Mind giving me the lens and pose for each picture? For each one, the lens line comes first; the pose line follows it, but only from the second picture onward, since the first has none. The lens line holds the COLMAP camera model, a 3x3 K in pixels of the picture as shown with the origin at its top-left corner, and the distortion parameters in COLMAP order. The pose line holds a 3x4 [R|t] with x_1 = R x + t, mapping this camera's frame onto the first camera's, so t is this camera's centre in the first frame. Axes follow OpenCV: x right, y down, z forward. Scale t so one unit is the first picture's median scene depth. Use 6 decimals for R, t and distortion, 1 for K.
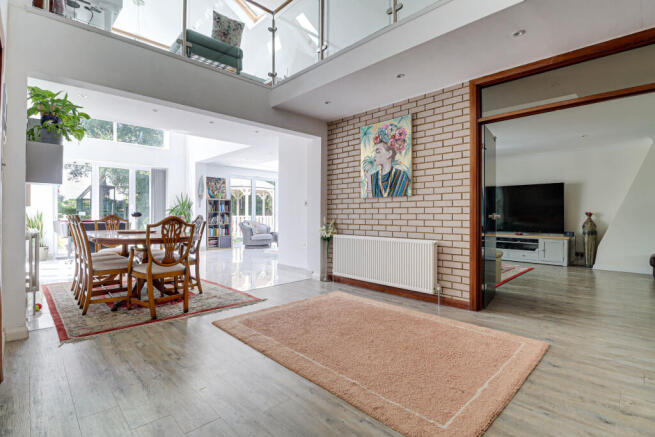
lens RADIAL K [[314.8, 0, 329.1], [0, 314.8, 218.4], [0, 0, 1]] dist [-0.007898, -0.004678]
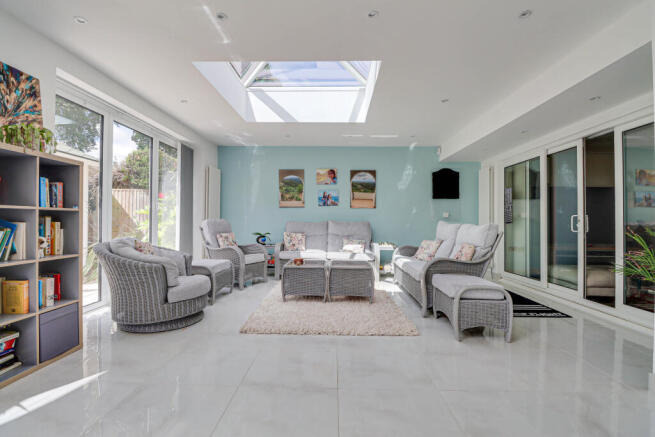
lens RADIAL K [[314.8, 0, 325.4], [0, 314.8, 218.3], [0, 0, 1]] dist [-0.007898, -0.004678]
pose [[0.725208, 0.005838, 0.688505, -0.342541], [0.001253, 0.999951, -0.009798, -0.010326], [-0.688529, 0.007968, 0.725165, 0.671825]]
